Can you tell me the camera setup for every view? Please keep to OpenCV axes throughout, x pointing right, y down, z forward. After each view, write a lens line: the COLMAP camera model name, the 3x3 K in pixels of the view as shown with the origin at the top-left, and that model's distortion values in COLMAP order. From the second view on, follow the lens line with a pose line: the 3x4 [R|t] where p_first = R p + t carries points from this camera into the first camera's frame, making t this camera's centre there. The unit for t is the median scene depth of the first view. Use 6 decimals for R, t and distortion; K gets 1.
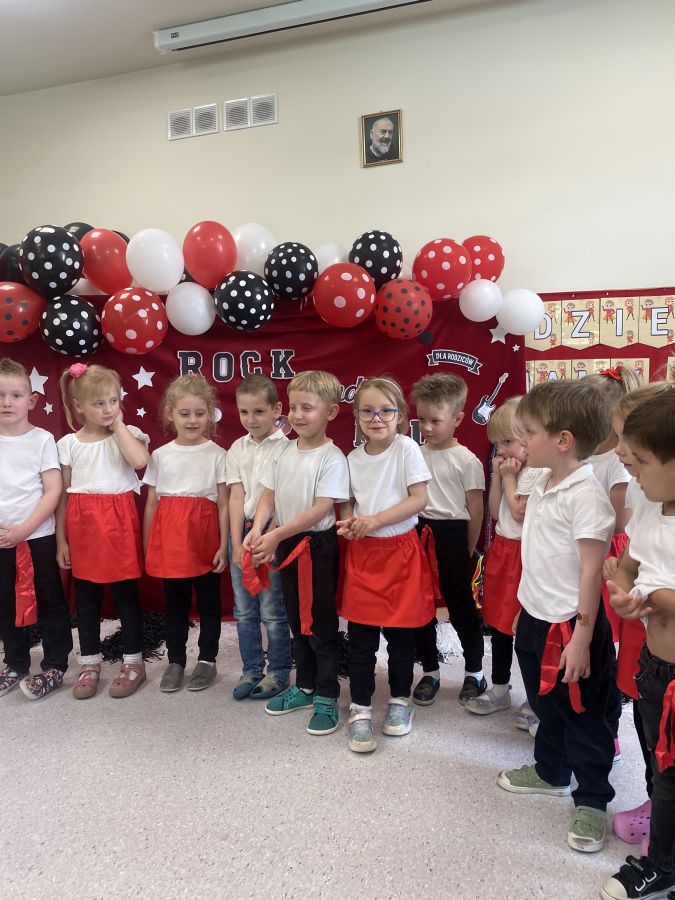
lens RADIAL K [[683.8, 0, 335.3], [0, 683.8, 441.8], [0, 0, 1]] dist [0.035984, -0.043763]
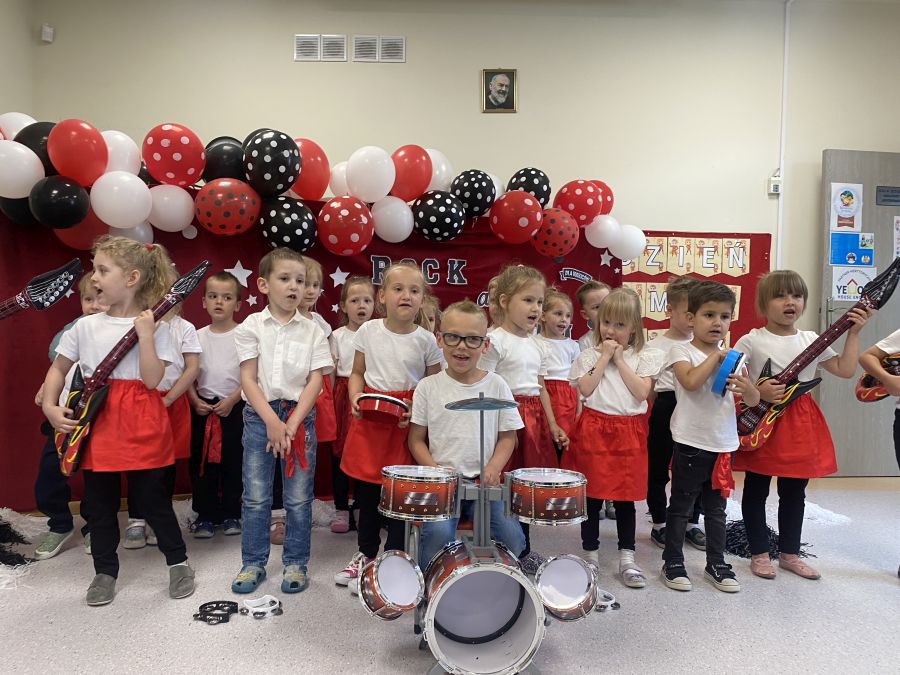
lens RADIAL K [[683.8, 0, 438.1], [0, 683.8, 351.3], [0, 0, 1]] dist [0.035984, -0.043763]
pose [[0.943921, 0.020012, 0.329563, -0.493420], [-0.009841, 0.999423, -0.032501, 0.060875], [-0.330023, 0.027436, 0.943574, -0.092802]]
